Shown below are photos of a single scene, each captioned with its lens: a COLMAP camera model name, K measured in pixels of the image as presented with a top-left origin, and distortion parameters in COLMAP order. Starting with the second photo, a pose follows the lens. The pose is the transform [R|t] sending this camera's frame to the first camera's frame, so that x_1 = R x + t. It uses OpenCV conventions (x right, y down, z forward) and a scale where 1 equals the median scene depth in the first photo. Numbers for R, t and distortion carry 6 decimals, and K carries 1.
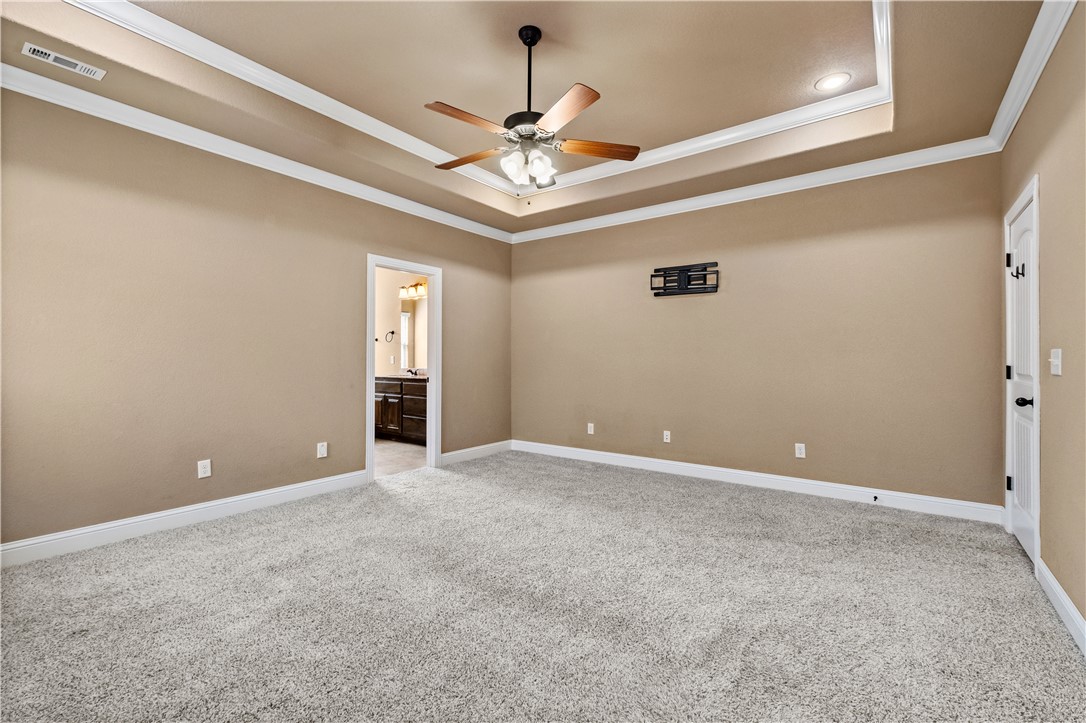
lens RADIAL K [[485.6, 0, 547.9], [0, 485.6, 359.8], [0, 0, 1]] dist [0.011459, -0.000782]
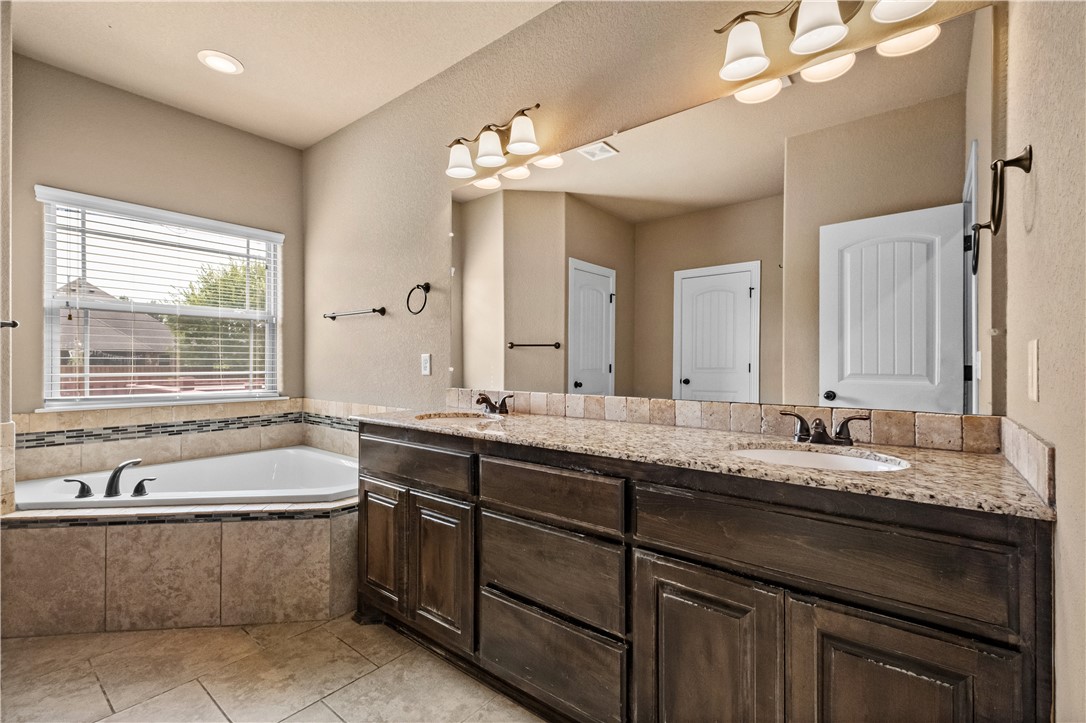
lens RADIAL K [[485.6, 0, 547.9], [0, 485.6, 359.8], [0, 0, 1]] dist [0.011459, -0.000782]
pose [[0.999424, -0.007046, -0.033187, -0.267562], [0.007006, 0.999975, -0.001322, -0.002131], [0.033195, 0.001089, 0.999448, 0.790631]]
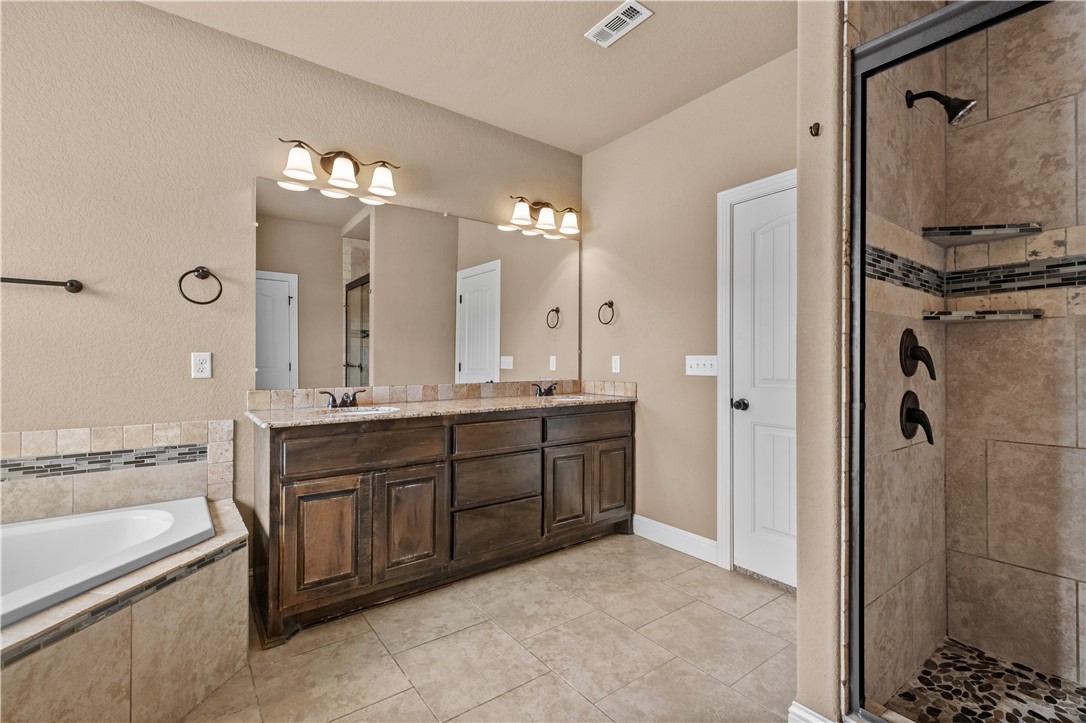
lens RADIAL K [[485.6, 0, 547.9], [0, 485.6, 359.8], [0, 0, 1]] dist [0.011459, -0.000782]
pose [[0.265221, -0.004838, 0.964175, -0.678800], [-0.003131, 0.999978, 0.005879, -0.006316], [-0.964182, -0.004578, 0.265200, 0.879213]]
